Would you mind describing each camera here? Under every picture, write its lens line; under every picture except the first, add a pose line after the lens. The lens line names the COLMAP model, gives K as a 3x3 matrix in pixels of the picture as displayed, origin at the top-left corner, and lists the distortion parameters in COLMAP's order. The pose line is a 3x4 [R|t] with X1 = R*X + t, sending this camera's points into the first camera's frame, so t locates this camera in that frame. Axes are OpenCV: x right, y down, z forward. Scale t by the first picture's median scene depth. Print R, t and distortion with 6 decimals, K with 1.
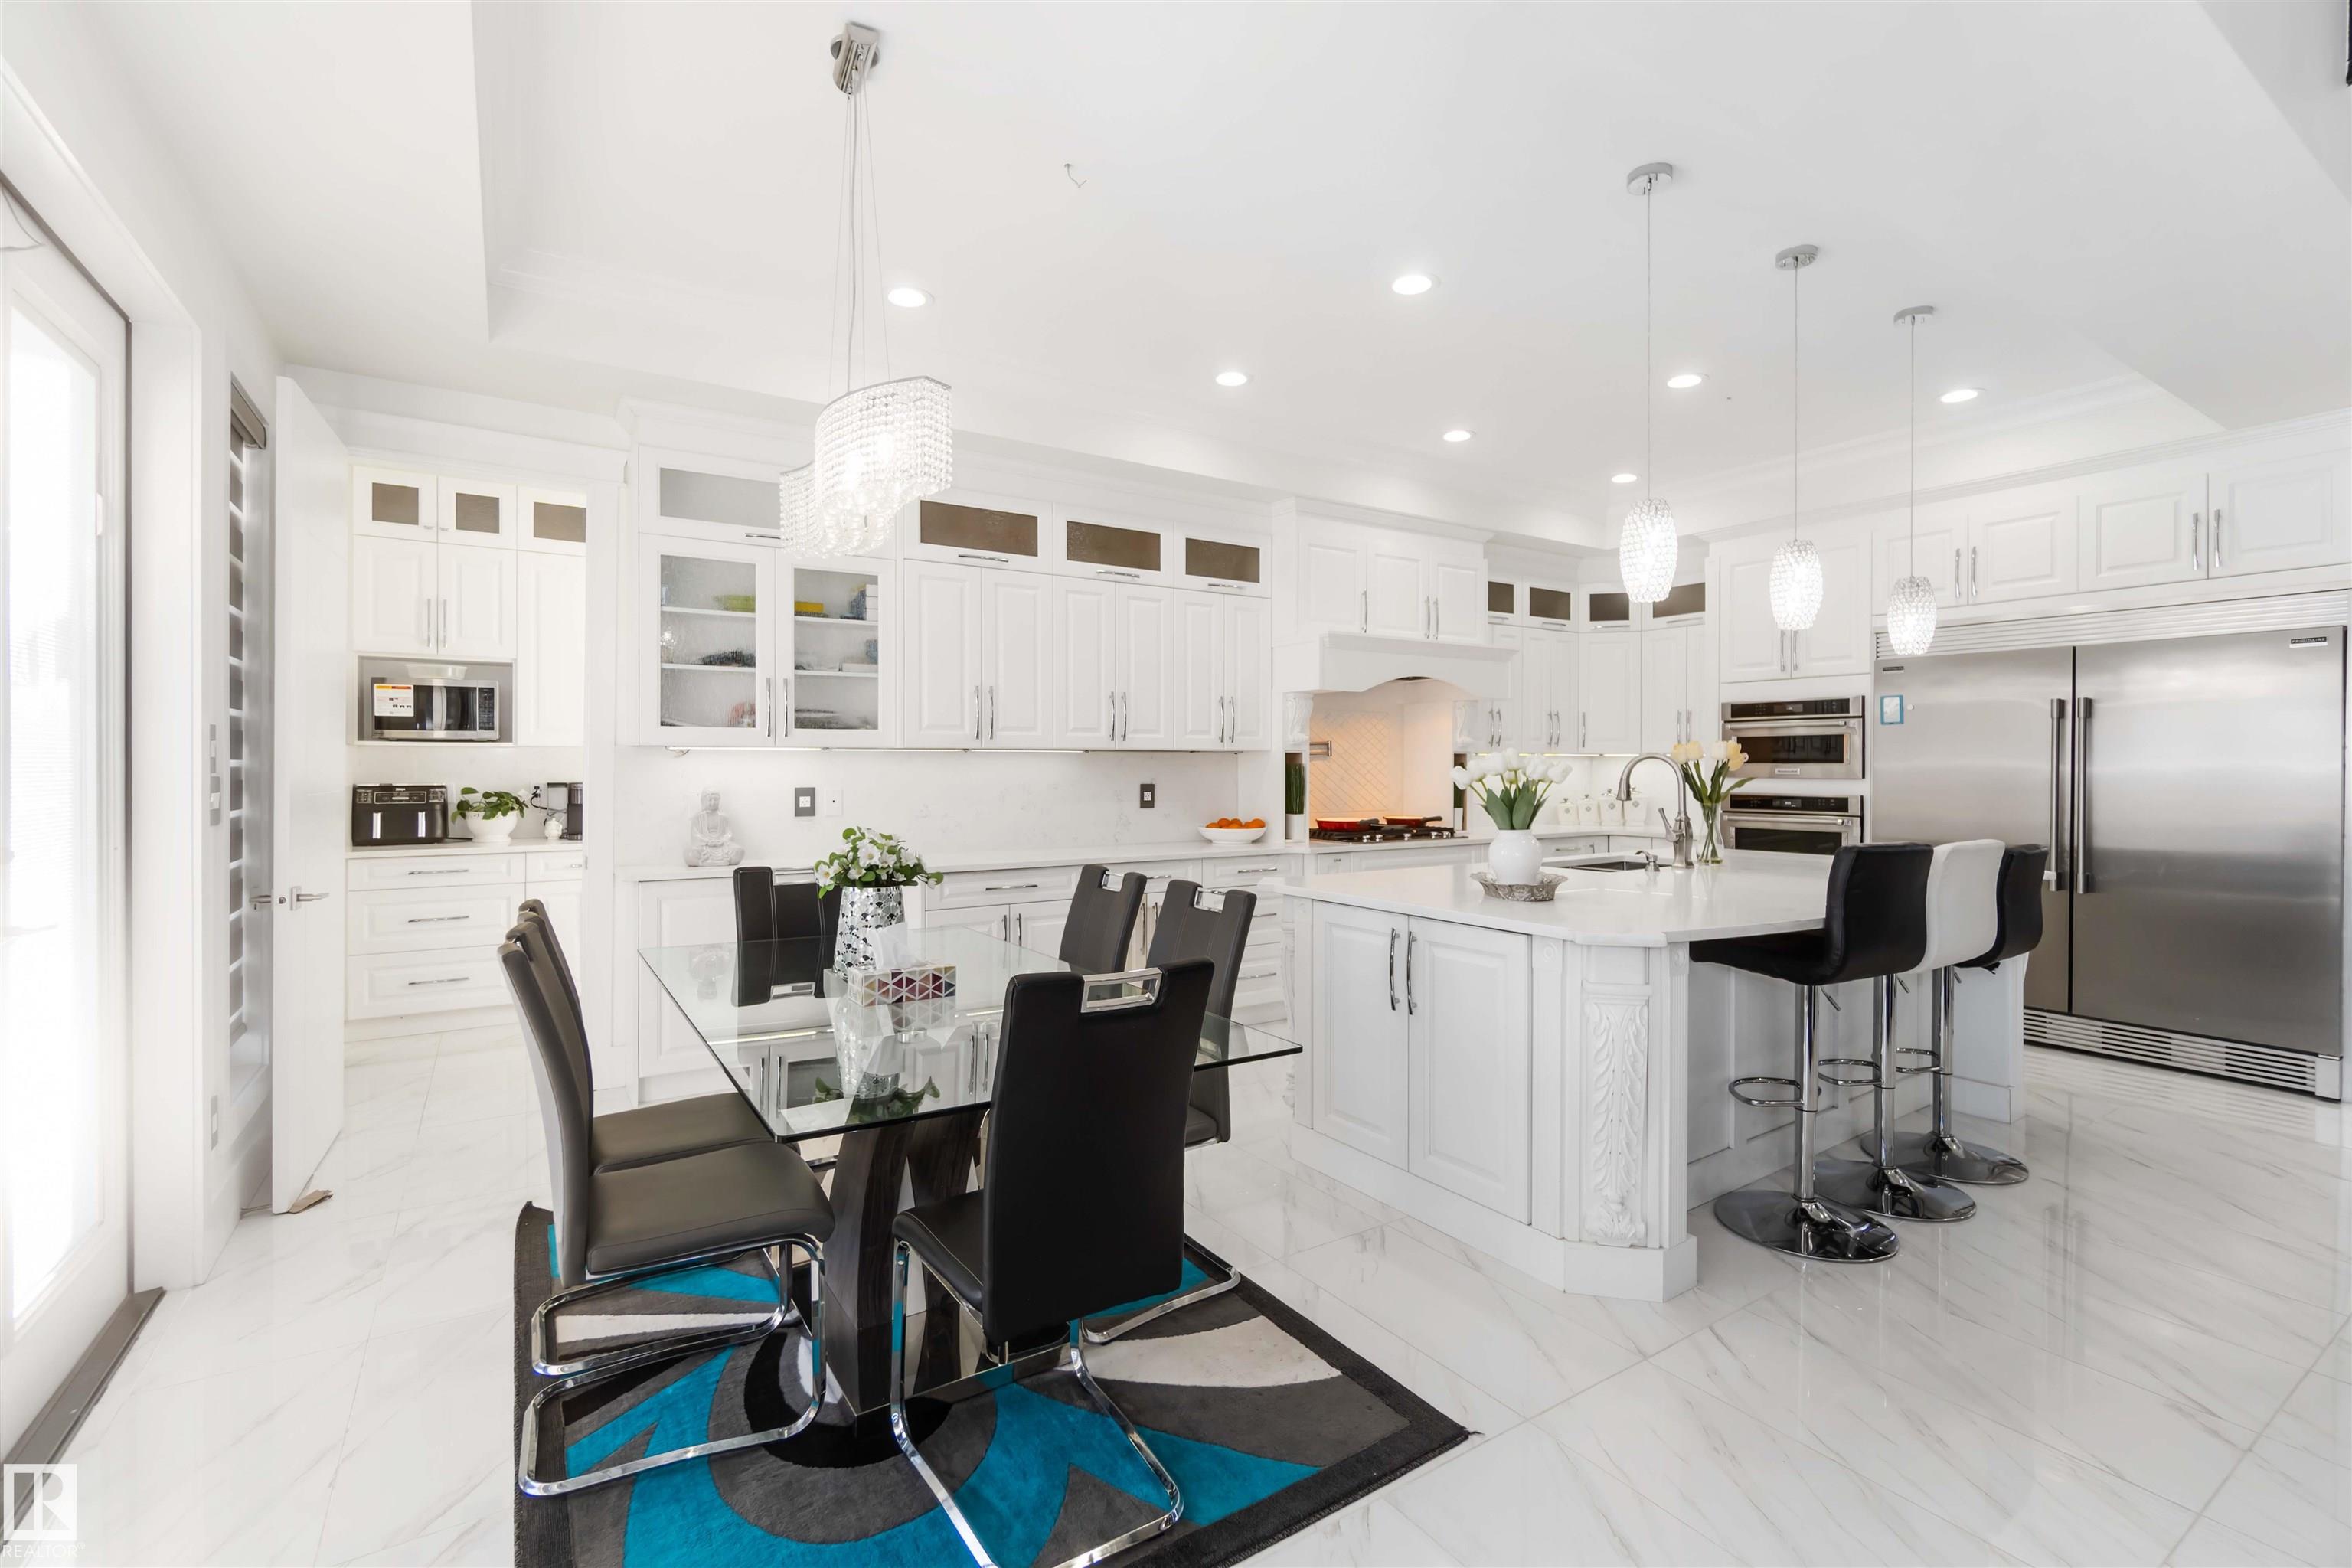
lens RADIAL K [[999.0, 0, 1127.5], [0, 999.0, 768.1], [0, 0, 1]] dist [0.000240, 0.000099]
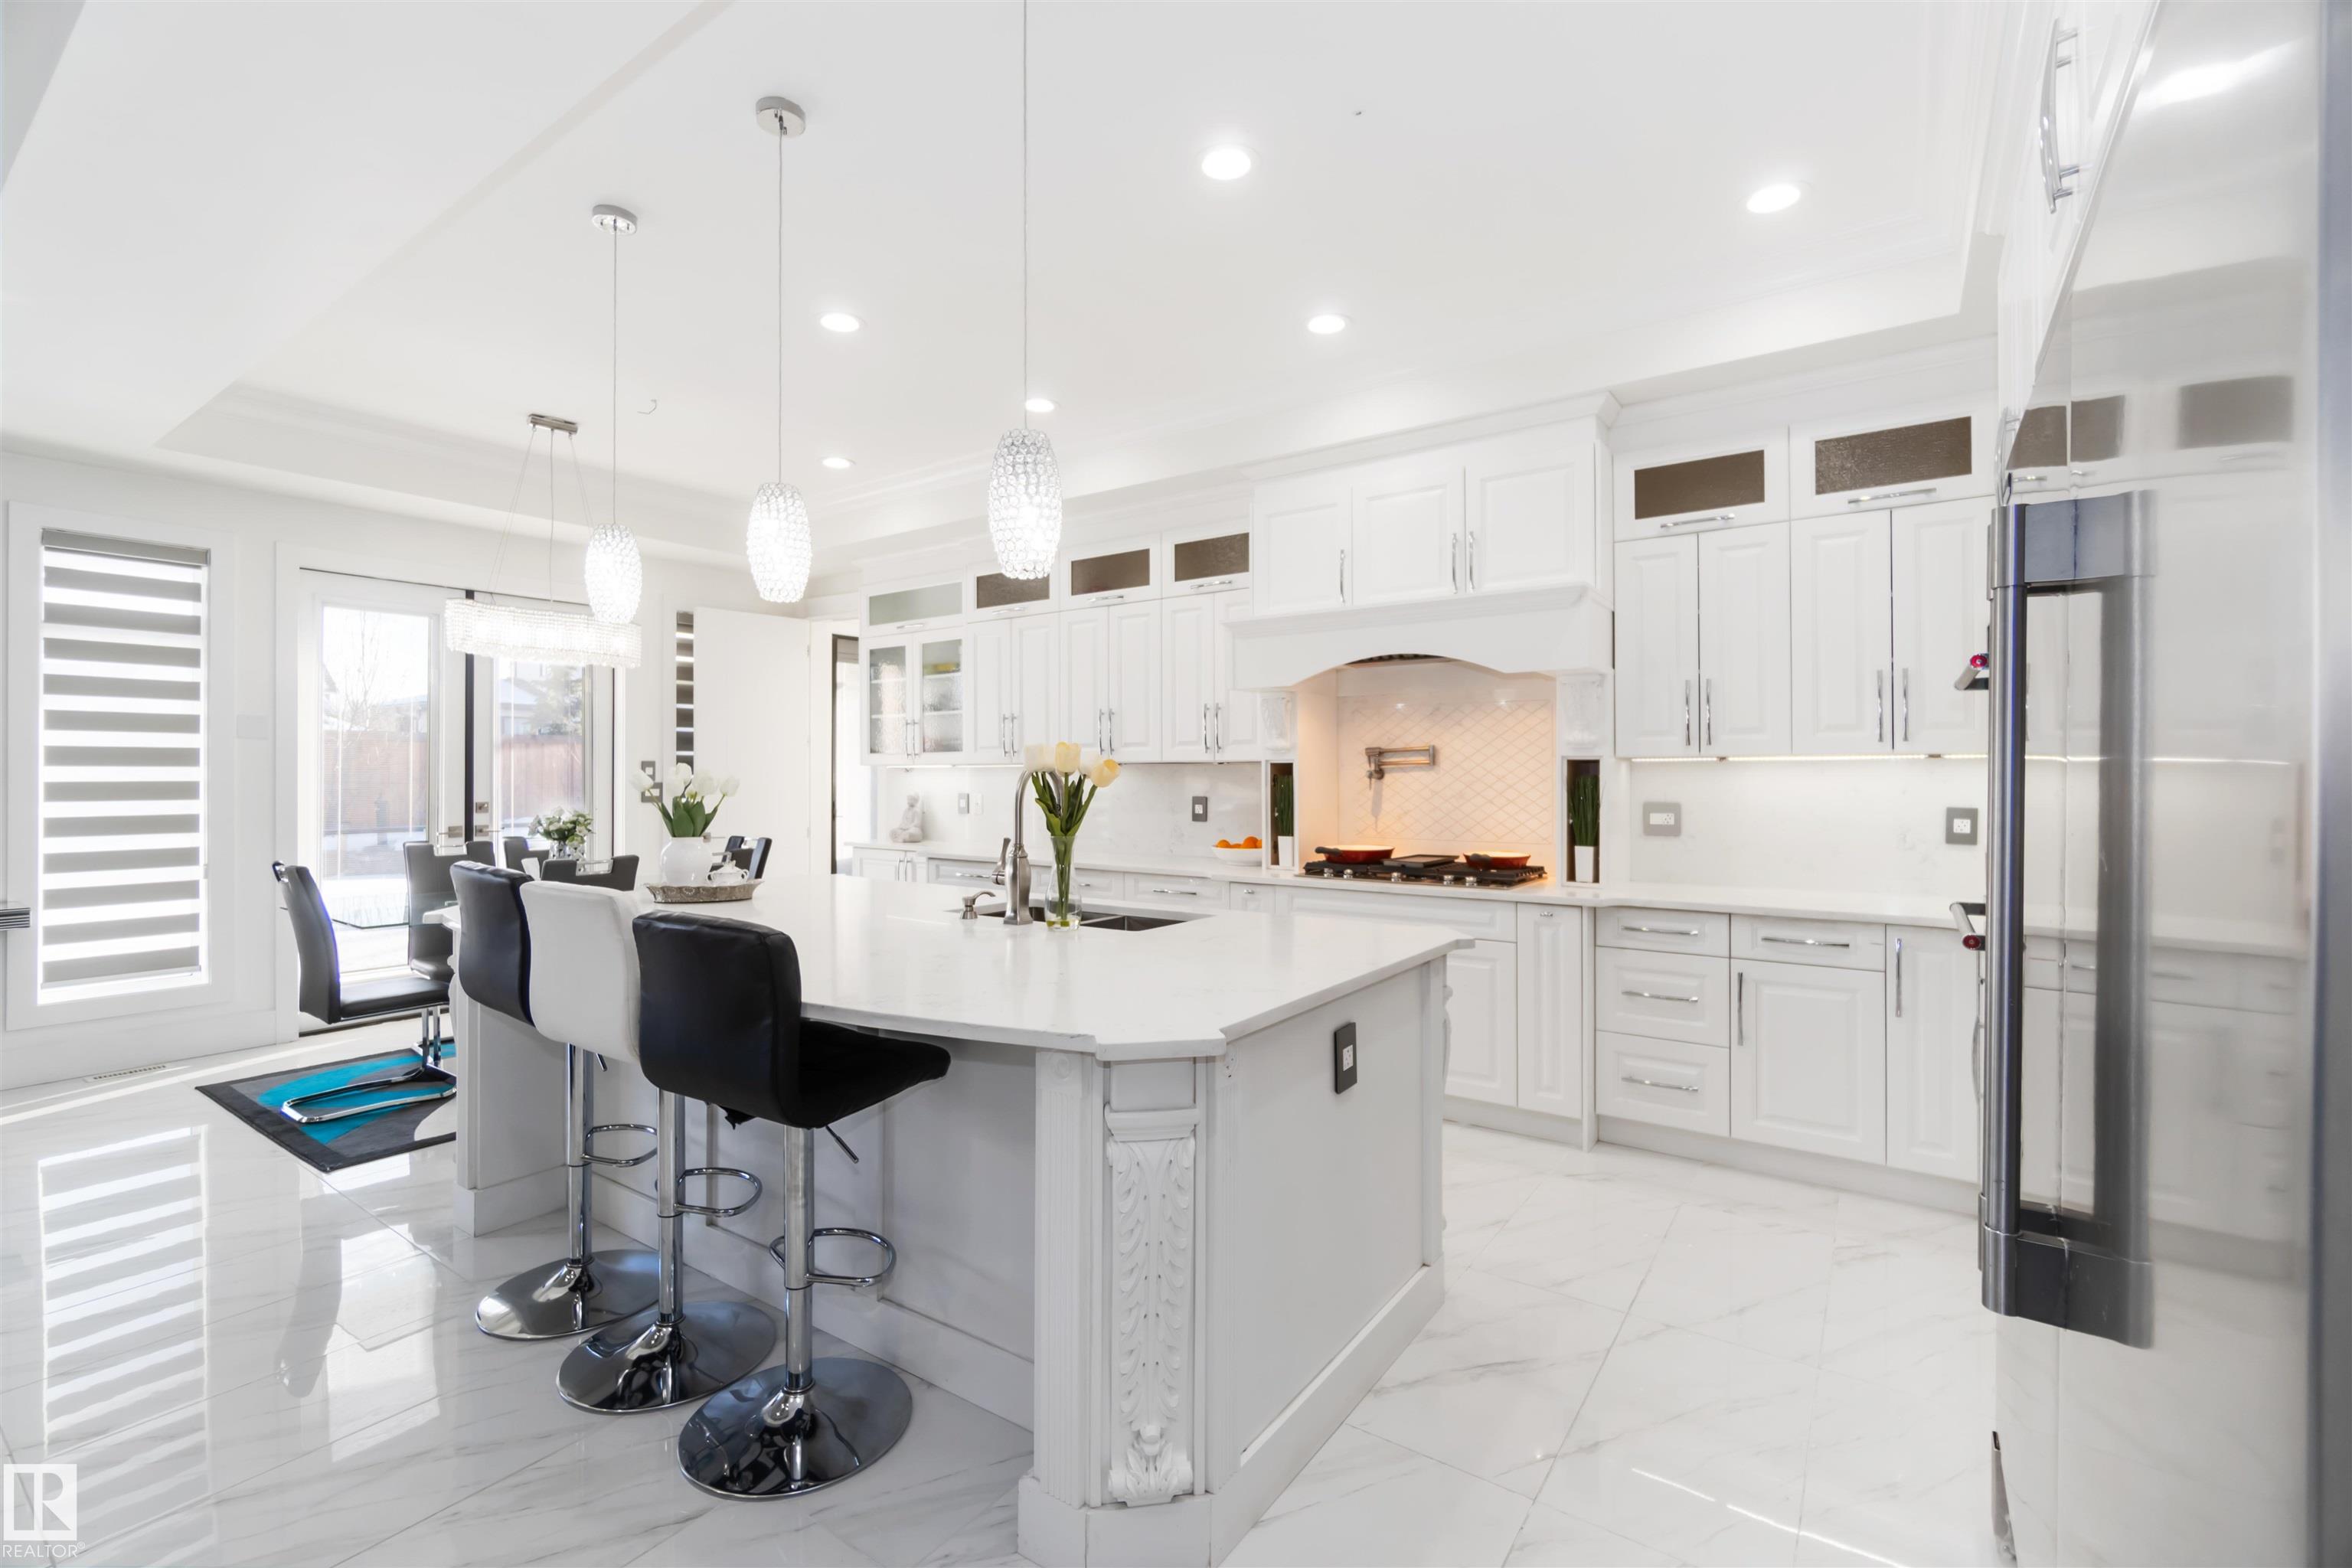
lens RADIAL K [[1029.0, 0, 1165.8], [0, 1029.0, 772.2], [0, 0, 1]] dist [-0.001666, -0.000470]
pose [[0.383175, -0.003868, -0.923668, 0.974378], [-0.003010, 0.999981, -0.005437, -0.002514], [0.923671, 0.004863, 0.383156, 0.604525]]
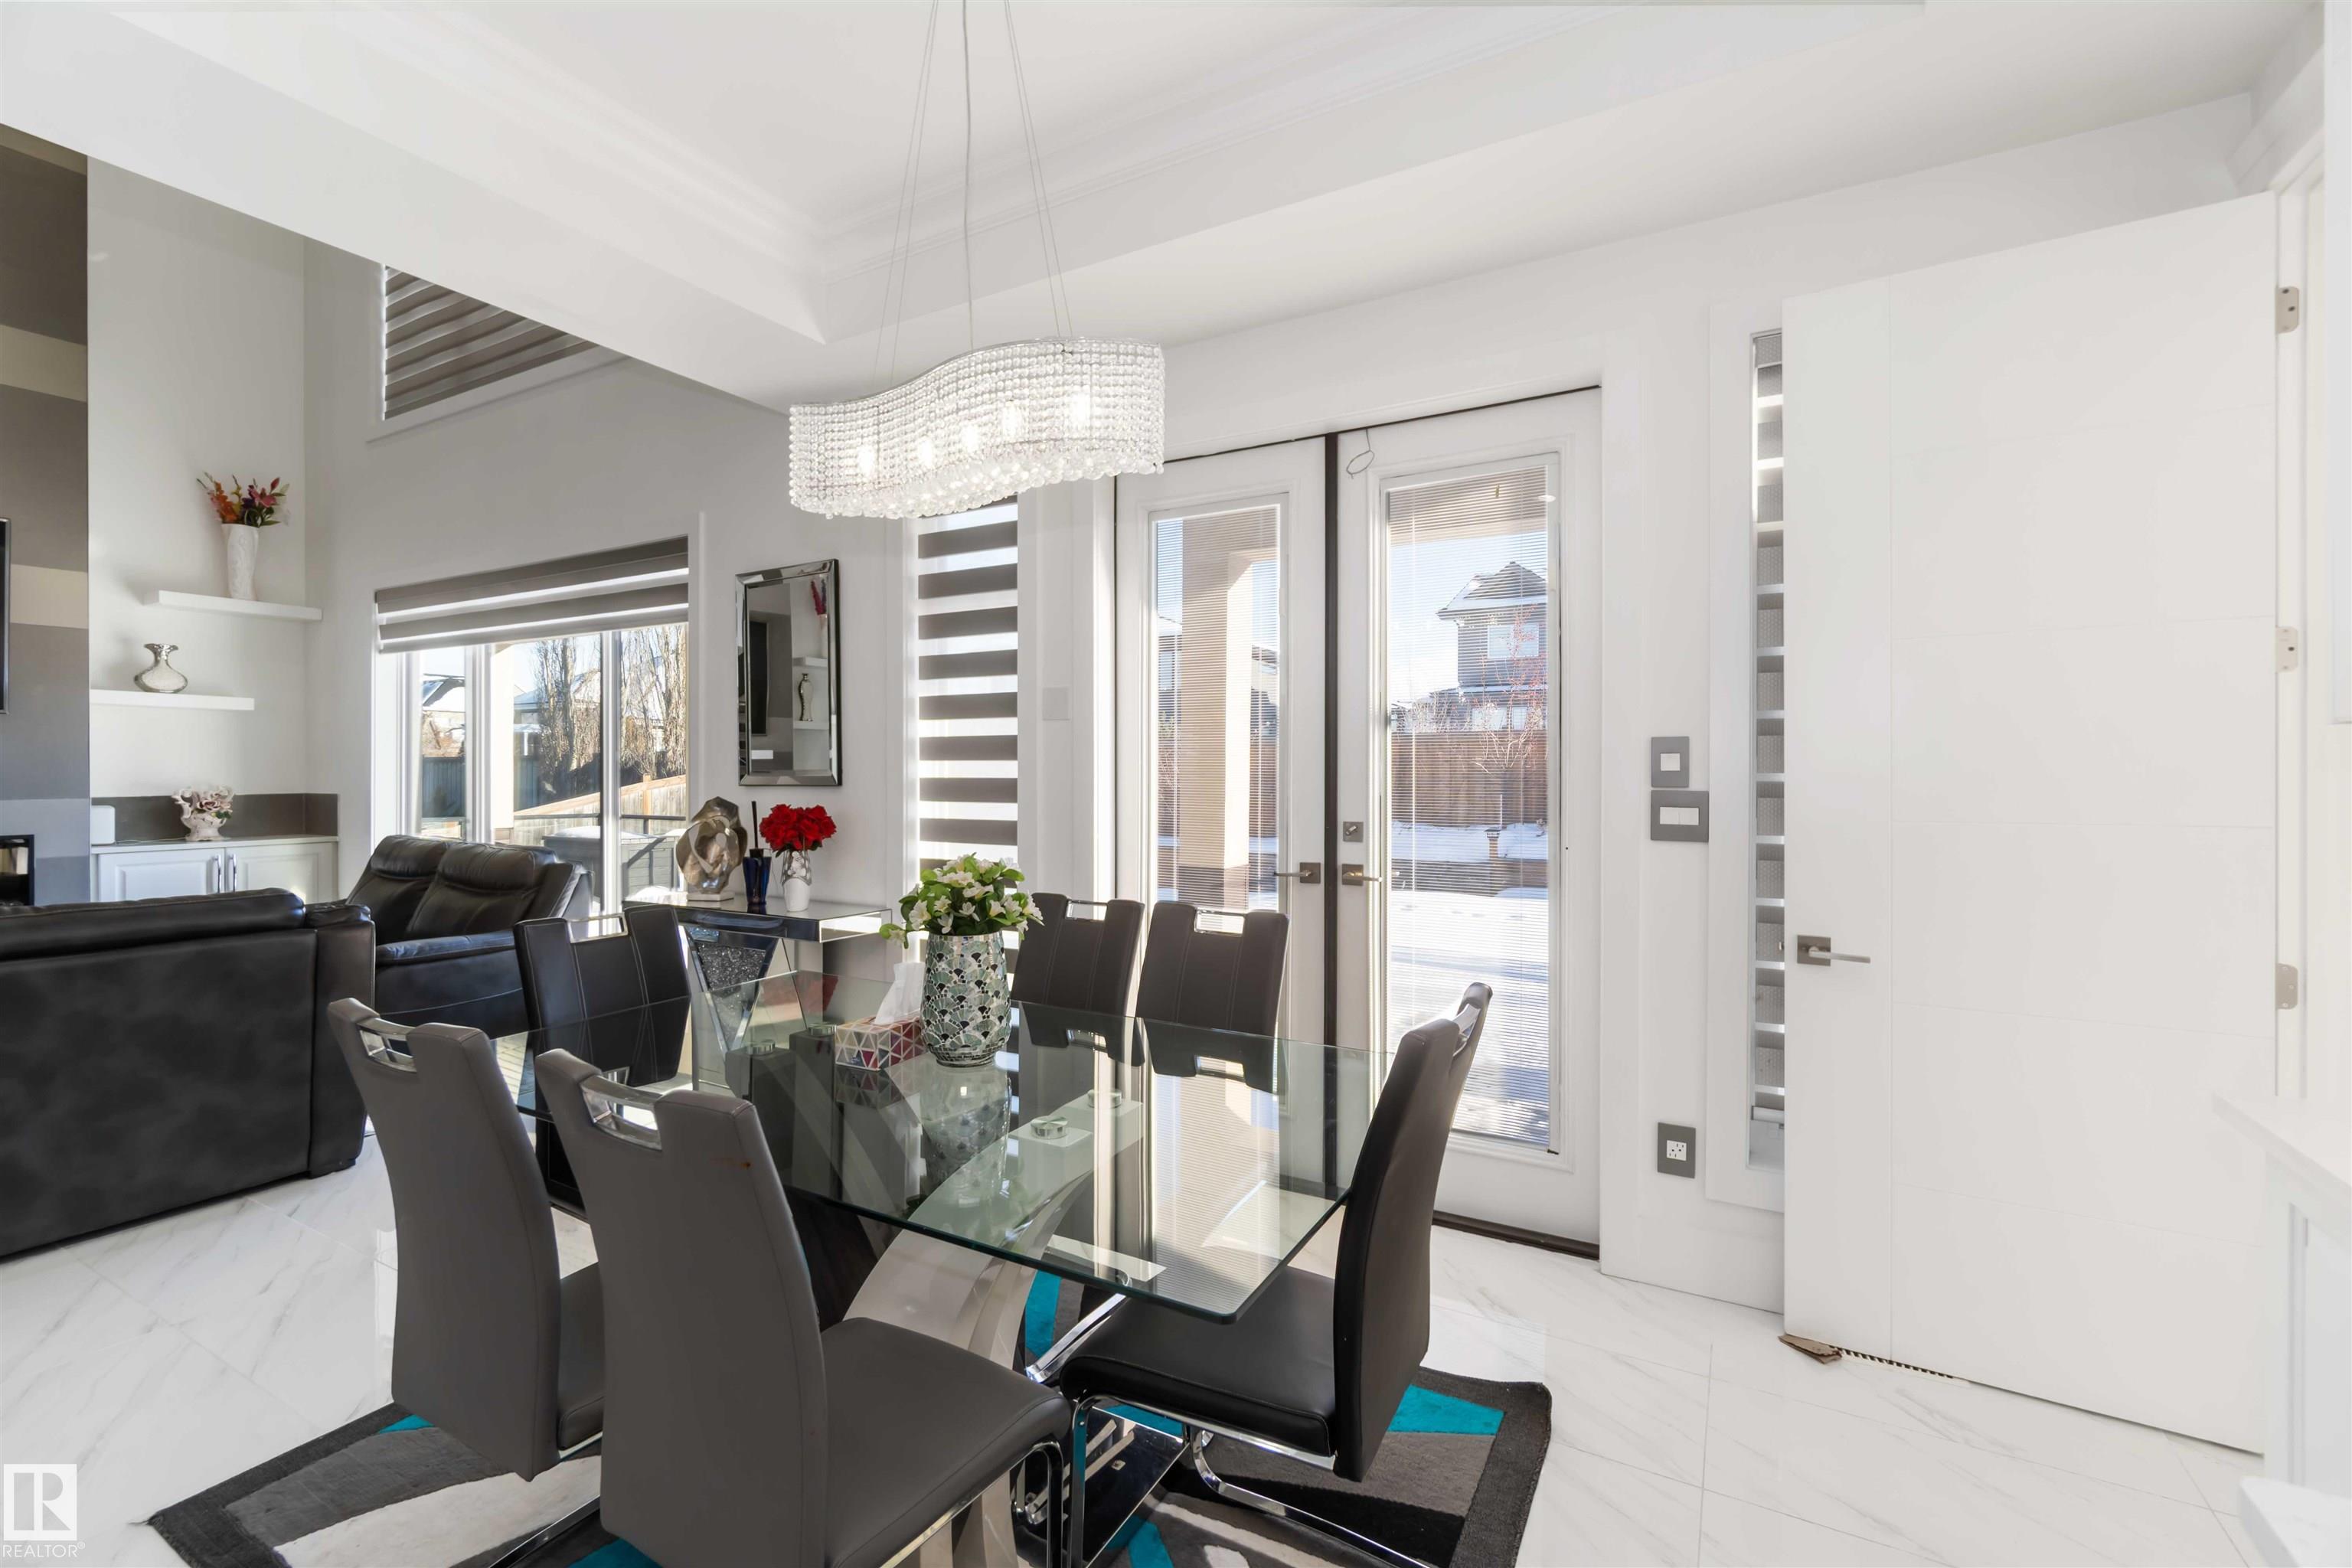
lens RADIAL K [[1029.0, 0, 1165.8], [0, 1029.0, 772.2], [0, 0, 1]] dist [-0.001666, -0.000470]
pose [[-0.886357, -0.004428, -0.462982, -0.000009], [-0.006429, 0.999976, 0.002743, -0.003803], [0.462959, 0.005408, -0.886363, 0.837131]]
